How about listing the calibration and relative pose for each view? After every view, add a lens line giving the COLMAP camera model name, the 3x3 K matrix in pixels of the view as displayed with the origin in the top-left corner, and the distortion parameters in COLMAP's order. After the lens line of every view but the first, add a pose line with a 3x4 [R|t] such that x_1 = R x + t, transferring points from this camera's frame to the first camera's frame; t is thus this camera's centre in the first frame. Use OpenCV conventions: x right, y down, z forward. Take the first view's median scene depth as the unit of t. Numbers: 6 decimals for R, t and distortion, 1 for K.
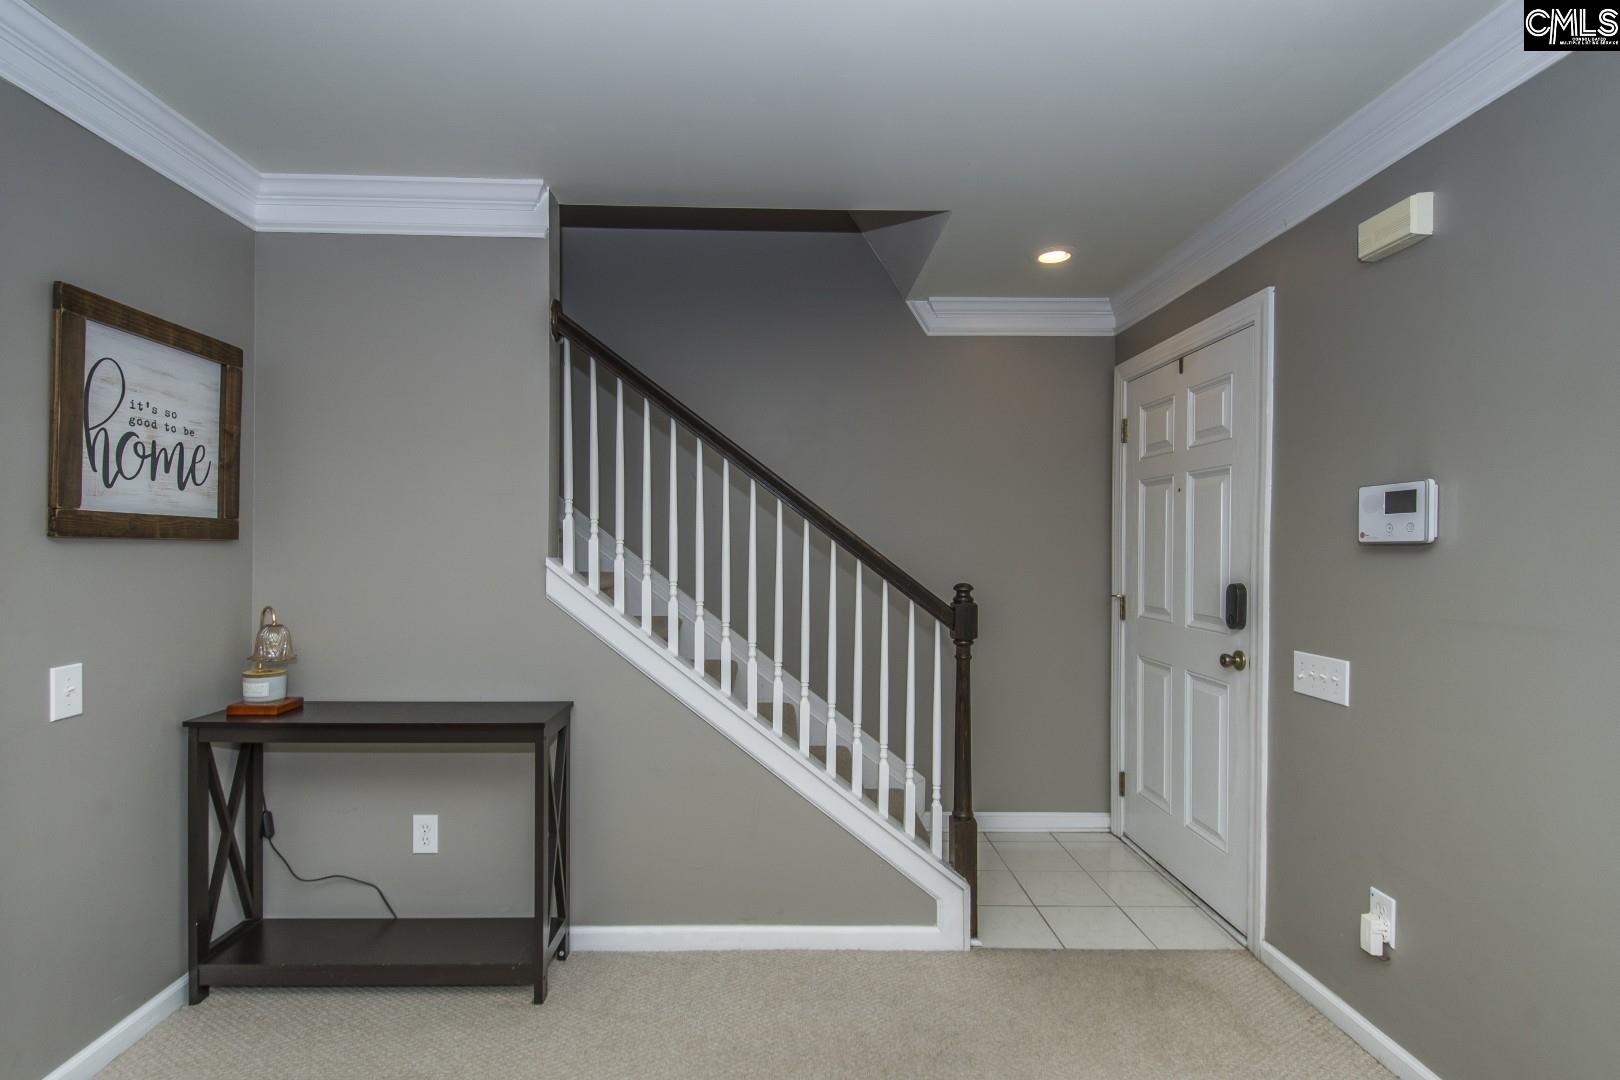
lens RADIAL K [[762.6, 0, 789.9], [0, 762.6, 552.9], [0, 0, 1]] dist [0.001942, -0.001004]
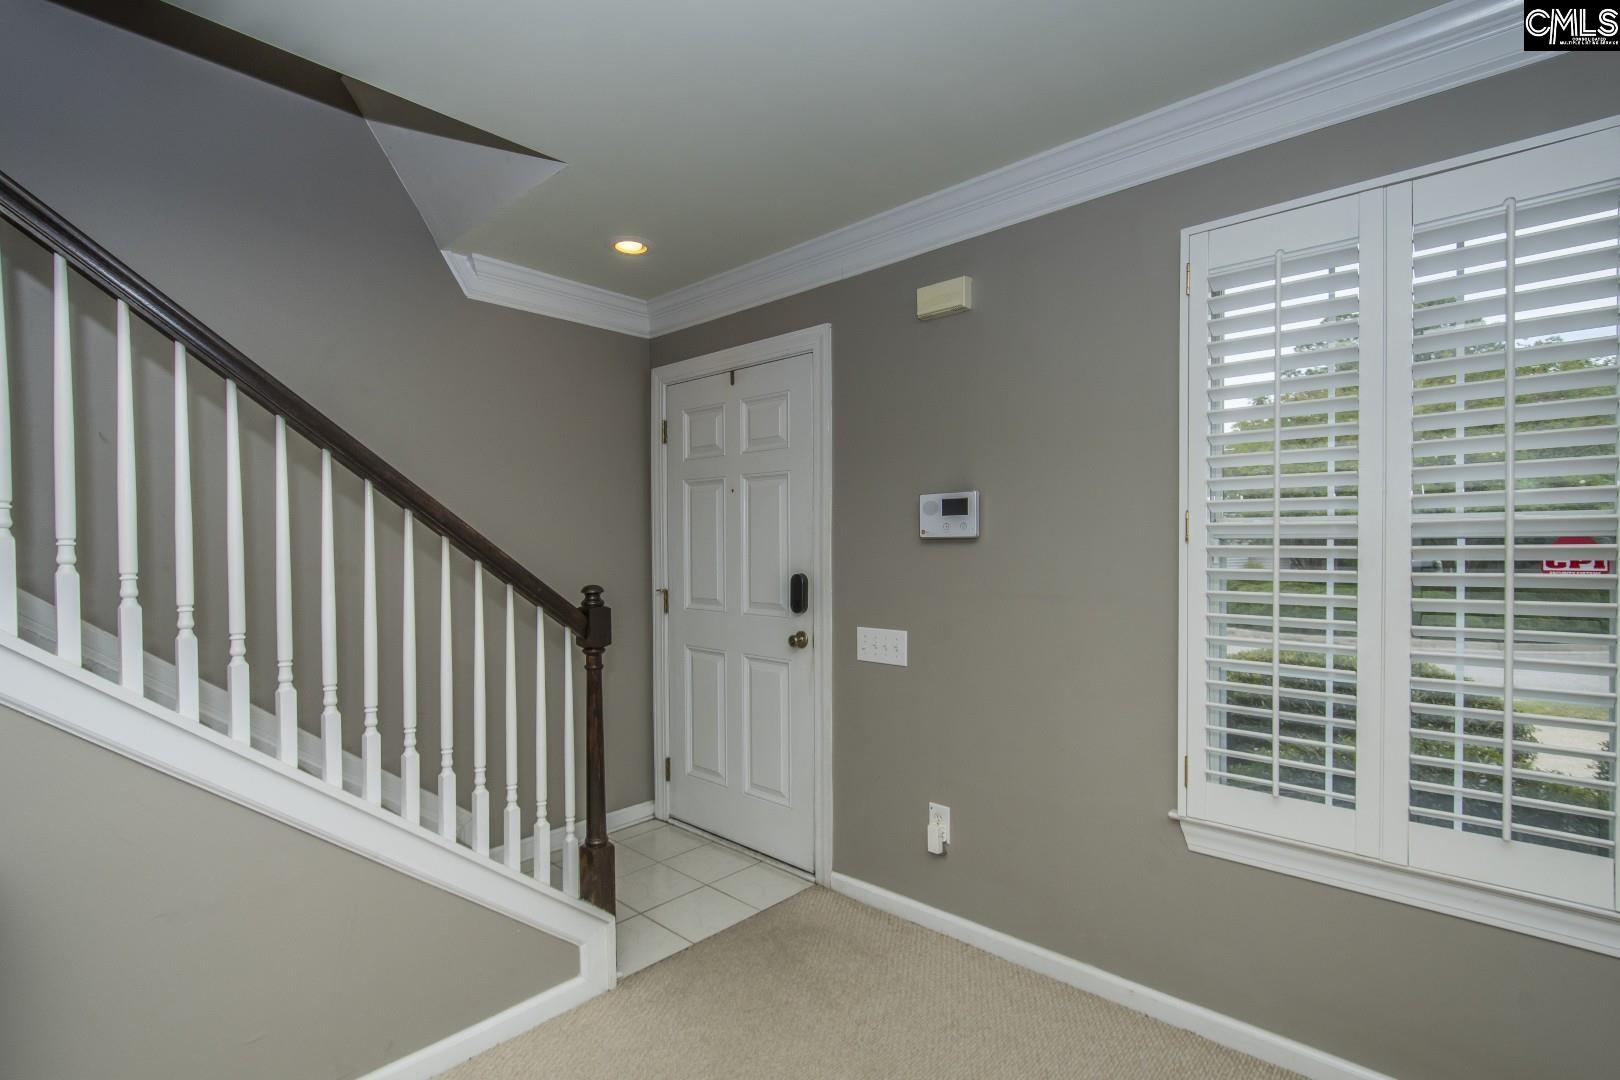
lens RADIAL K [[755.1, 0, 790.9], [0, 755.1, 552.2], [0, 0, 1]] dist [0.002924, -0.000239]
pose [[0.696978, -0.018394, 0.716857, -0.257724], [0.014792, 0.999827, 0.011272, -0.005752], [-0.716940, 0.002747, 0.697129, 0.217761]]
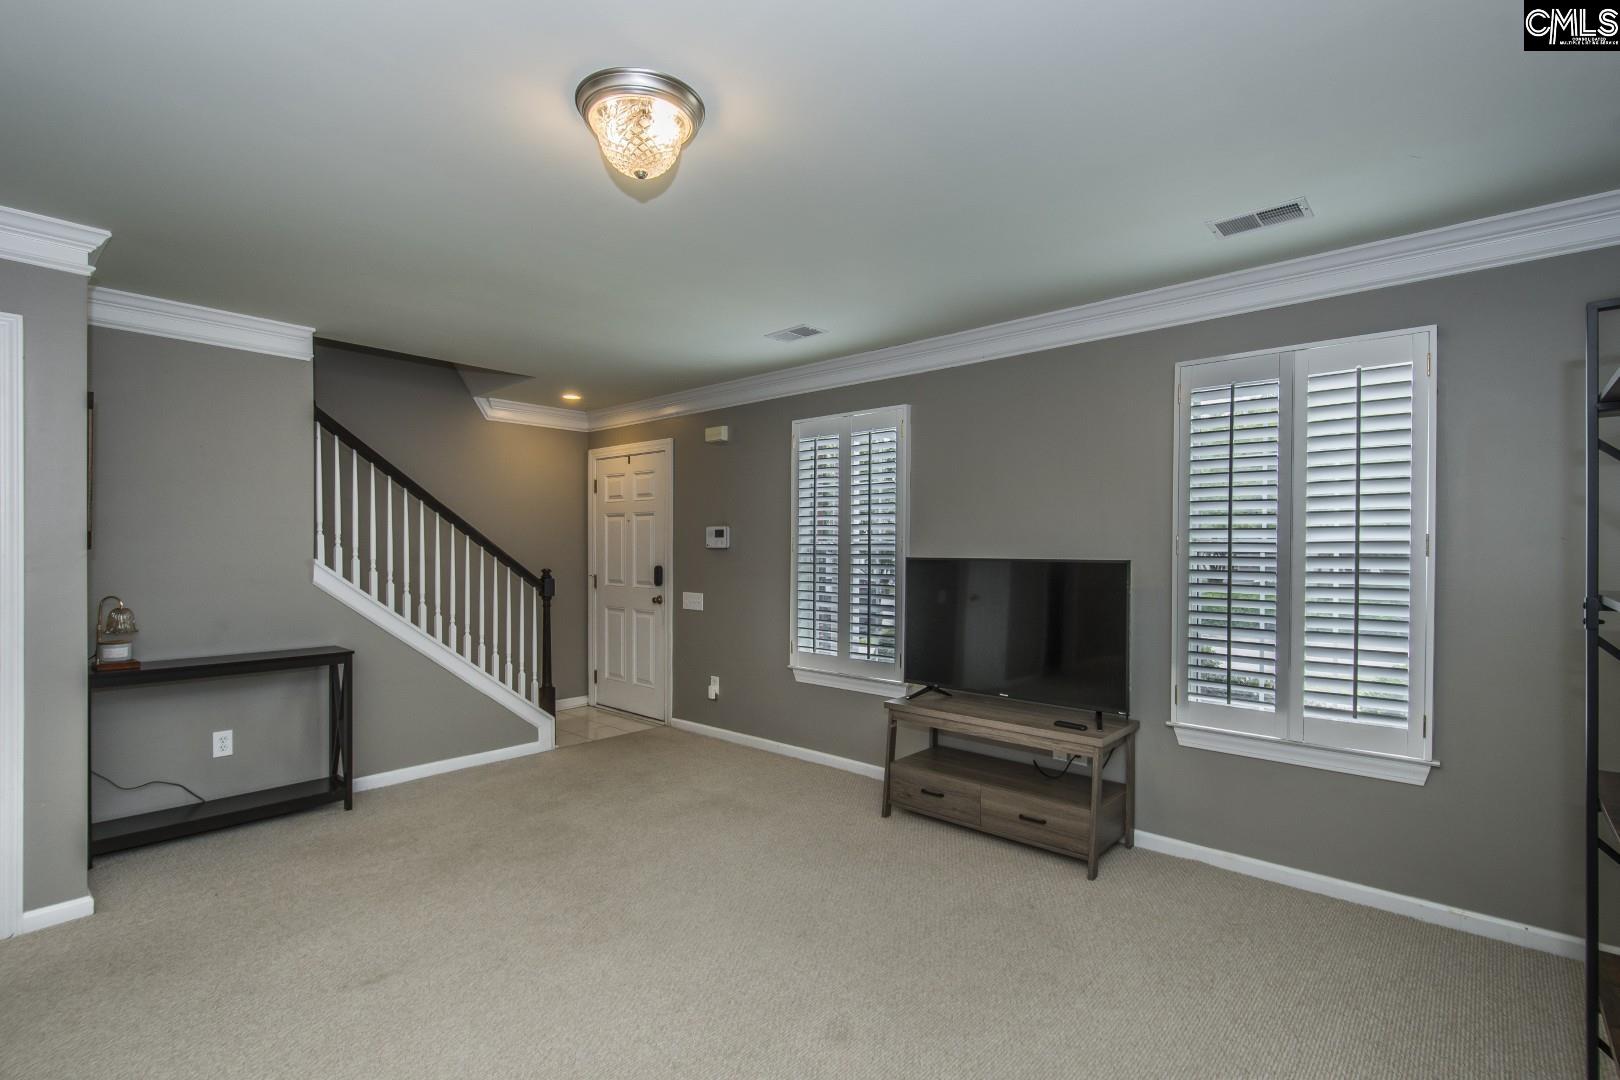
lens RADIAL K [[755.1, 0, 790.9], [0, 755.1, 552.2], [0, 0, 1]] dist [0.002924, -0.000239]
pose [[0.688922, -0.009632, 0.724772, -0.784433], [0.005799, 0.999953, 0.007778, -0.014292], [-0.724813, -0.001156, 0.688945, -0.841122]]
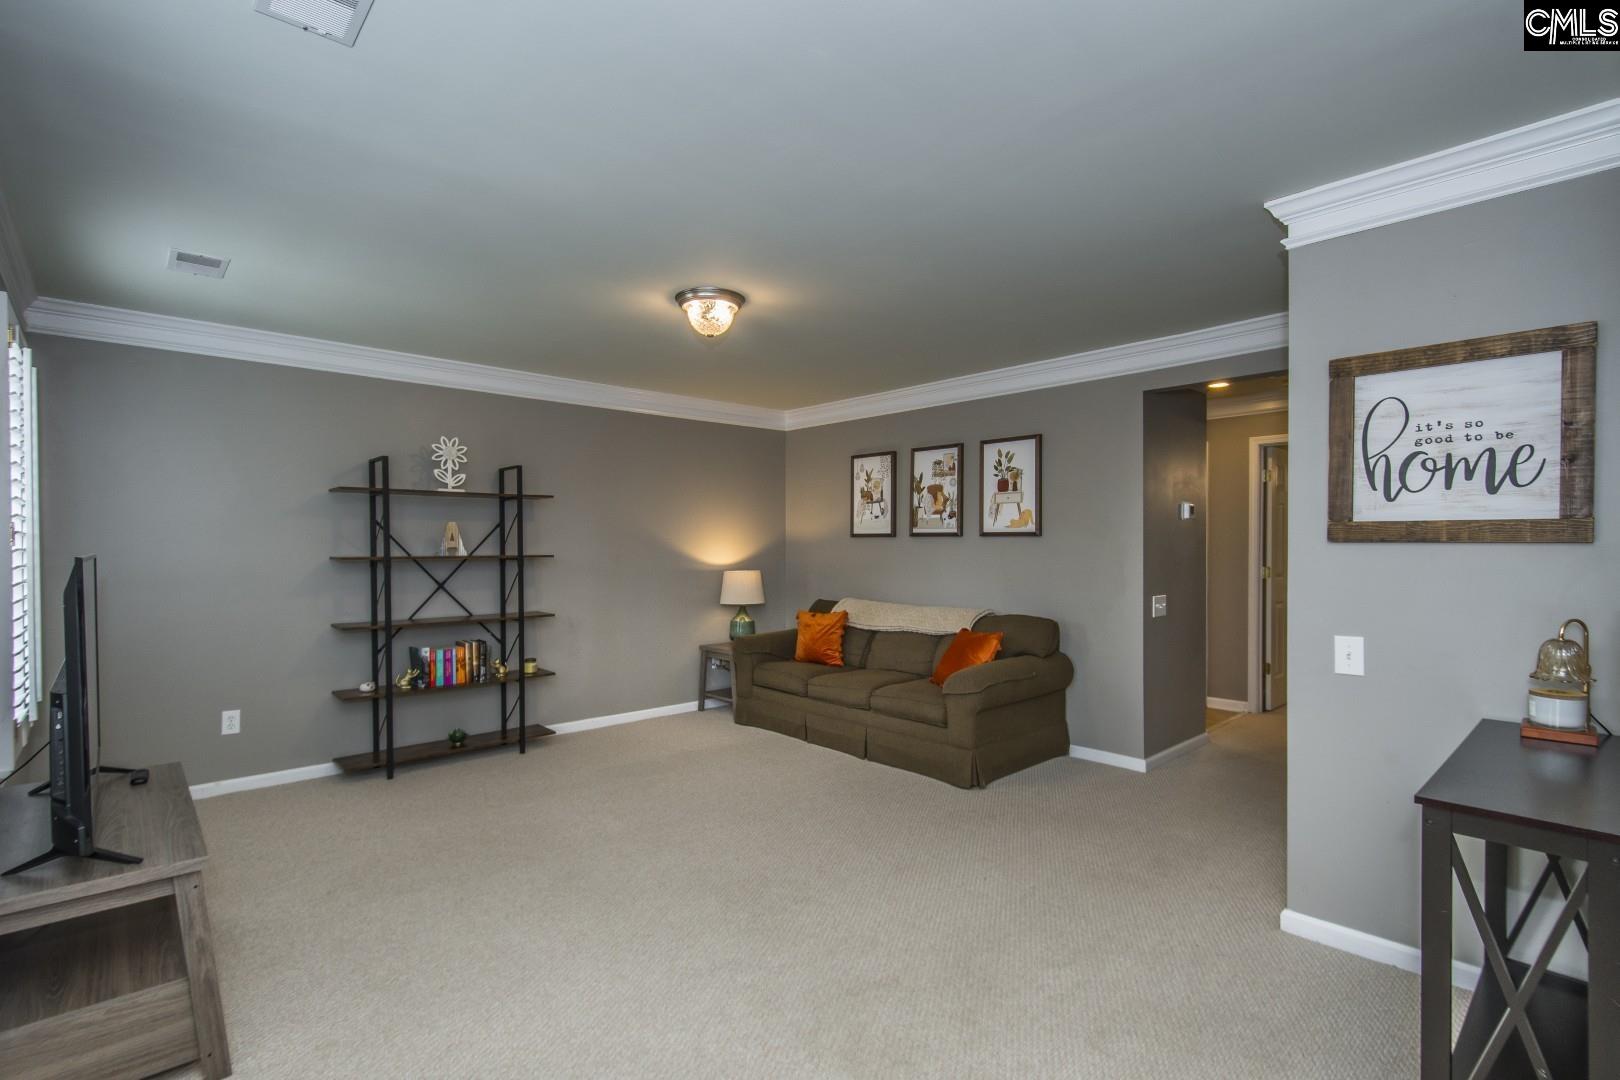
lens RADIAL K [[762.6, 0, 789.9], [0, 762.6, 552.9], [0, 0, 1]] dist [0.001942, -0.001004]
pose [[-0.761987, 0.000628, -0.647591, 0.508755], [-0.007634, 0.999921, 0.009953, -0.005486], [0.647547, 0.012527, -0.761923, 1.020136]]
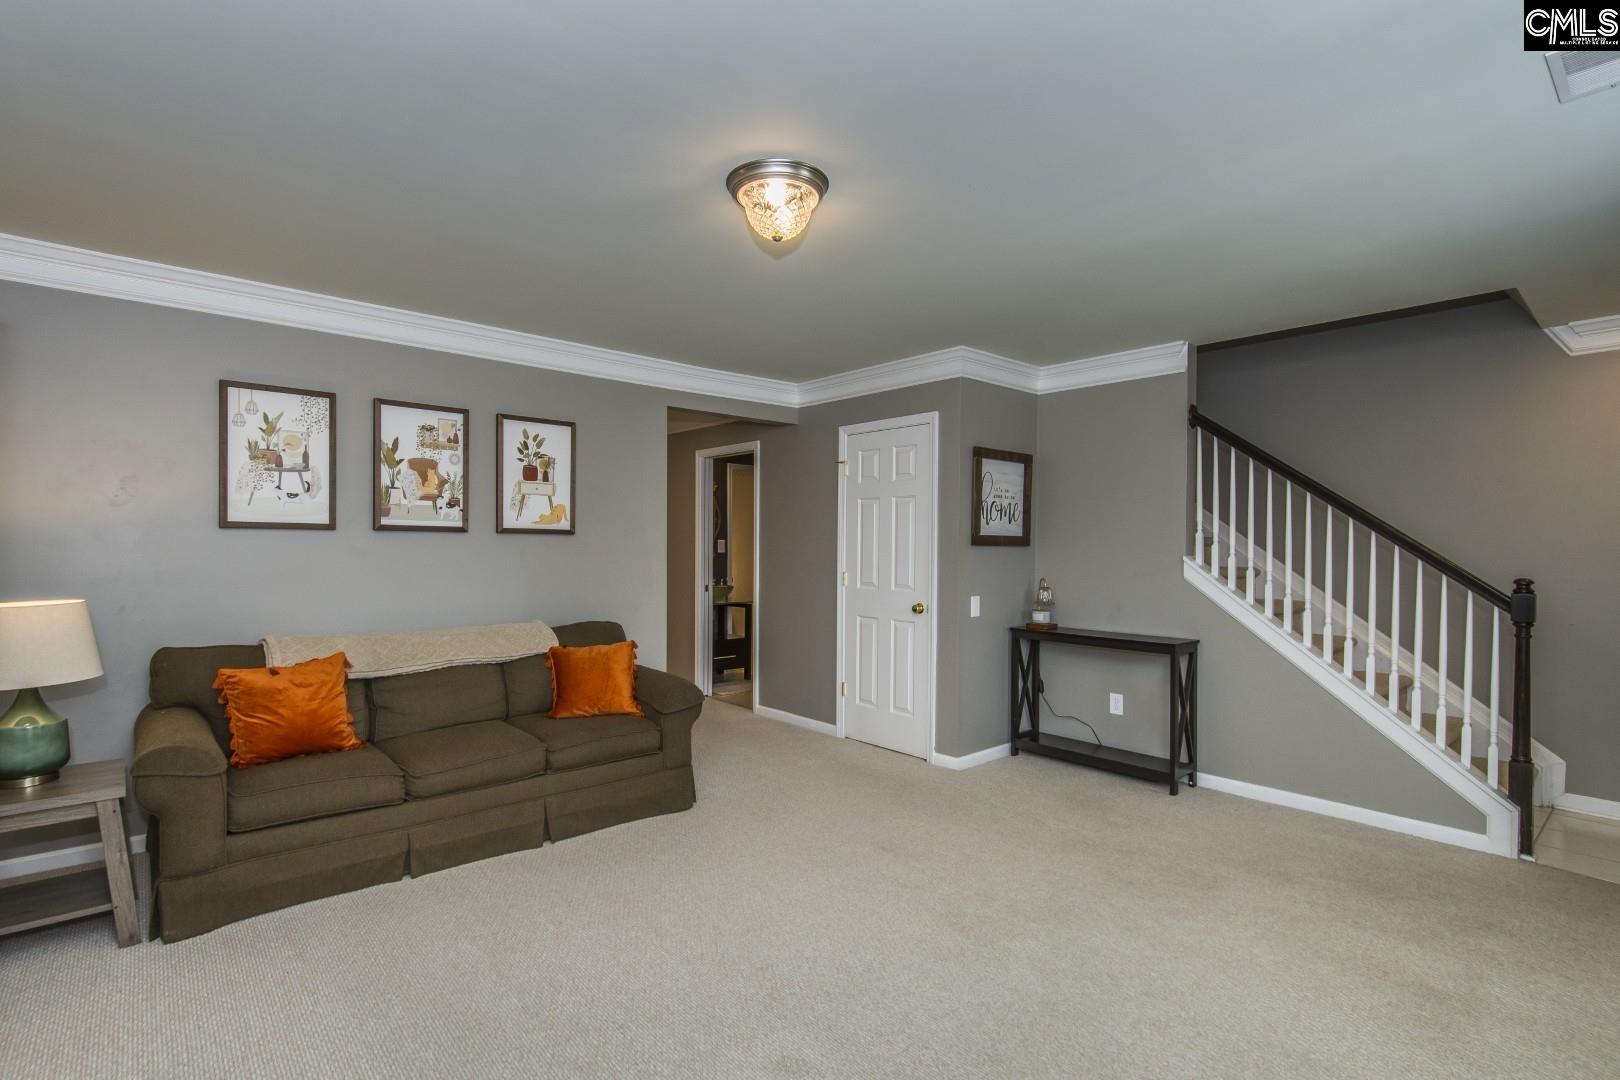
lens RADIAL K [[762.6, 0, 789.9], [0, 762.6, 552.9], [0, 0, 1]] dist [0.001942, -0.001004]
pose [[0.631755, 0.004695, -0.775154, 0.459124], [-0.006909, 0.999976, 0.000425, 0.004946], [0.775137, 0.005087, 0.631772, -0.792176]]
